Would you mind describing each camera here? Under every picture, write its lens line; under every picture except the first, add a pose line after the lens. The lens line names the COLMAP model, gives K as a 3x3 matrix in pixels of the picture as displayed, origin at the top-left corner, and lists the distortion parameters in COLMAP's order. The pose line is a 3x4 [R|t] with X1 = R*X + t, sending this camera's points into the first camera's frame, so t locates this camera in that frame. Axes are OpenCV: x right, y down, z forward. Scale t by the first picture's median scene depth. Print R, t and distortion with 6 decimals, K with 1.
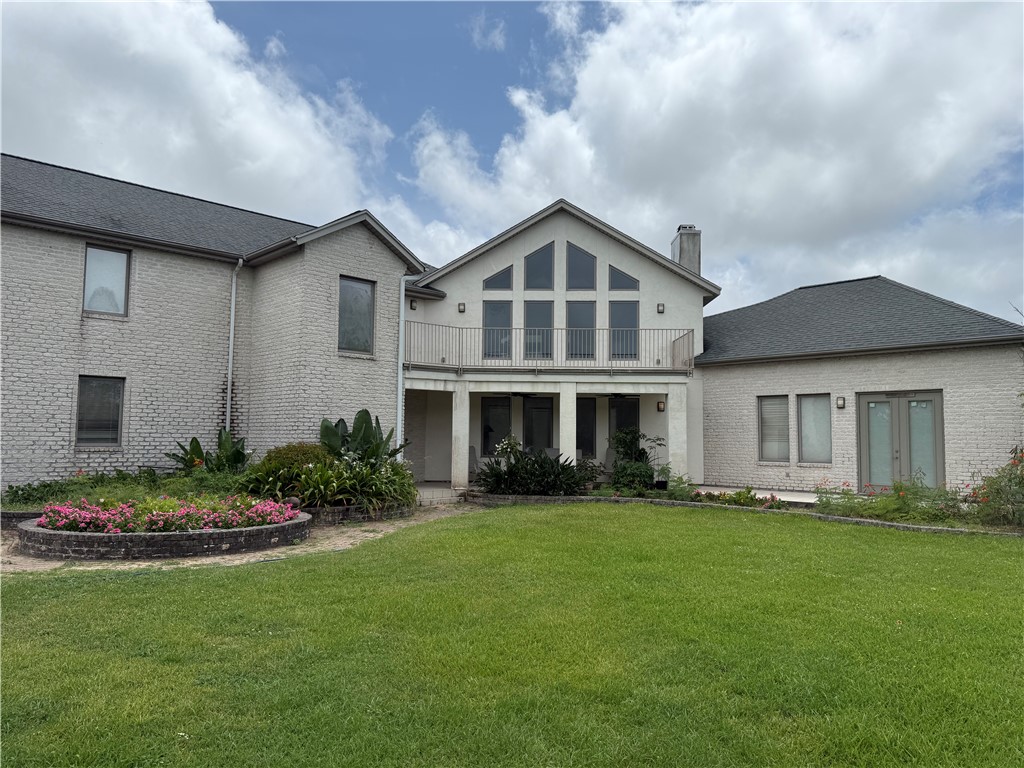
lens RADIAL K [[723.0, 0, 512.0], [0, 723.0, 384.0], [0, 0, 1]] dist [0.102643, -0.130834]
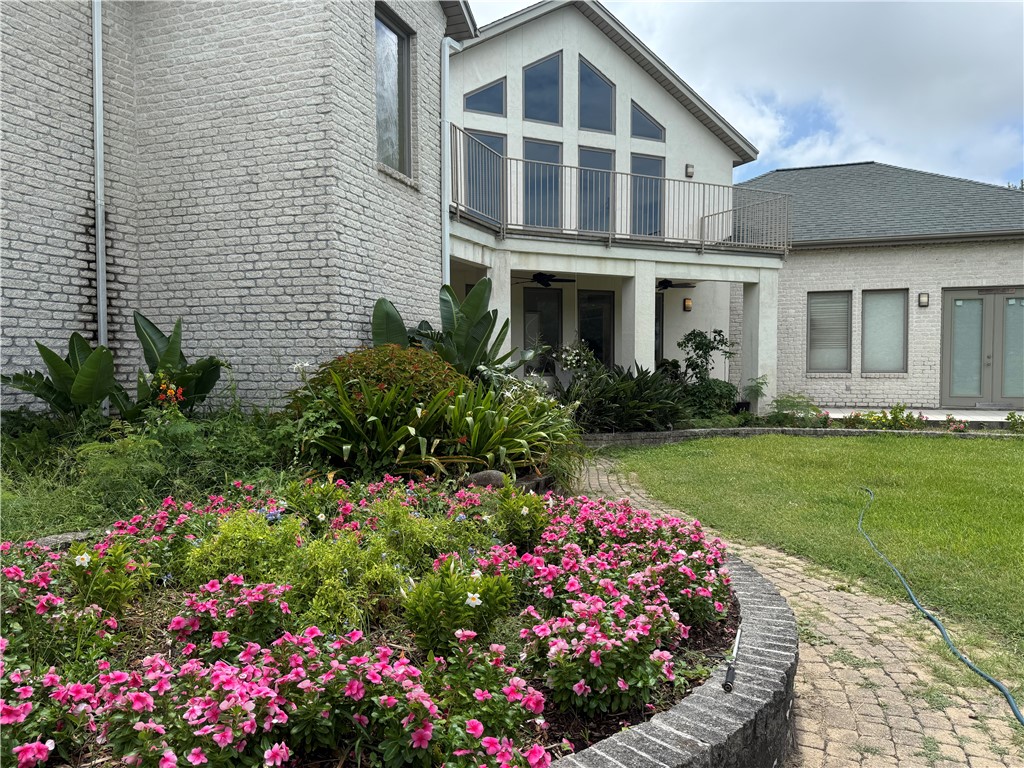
lens RADIAL K [[723.0, 0, 512.0], [0, 723.0, 384.0], [0, 0, 1]] dist [0.102643, -0.130834]
pose [[0.891287, -0.024956, 0.452753, -0.337561], [-0.025357, 0.994179, 0.104718, 0.043284], [-0.452731, -0.104814, 0.885465, 0.448682]]
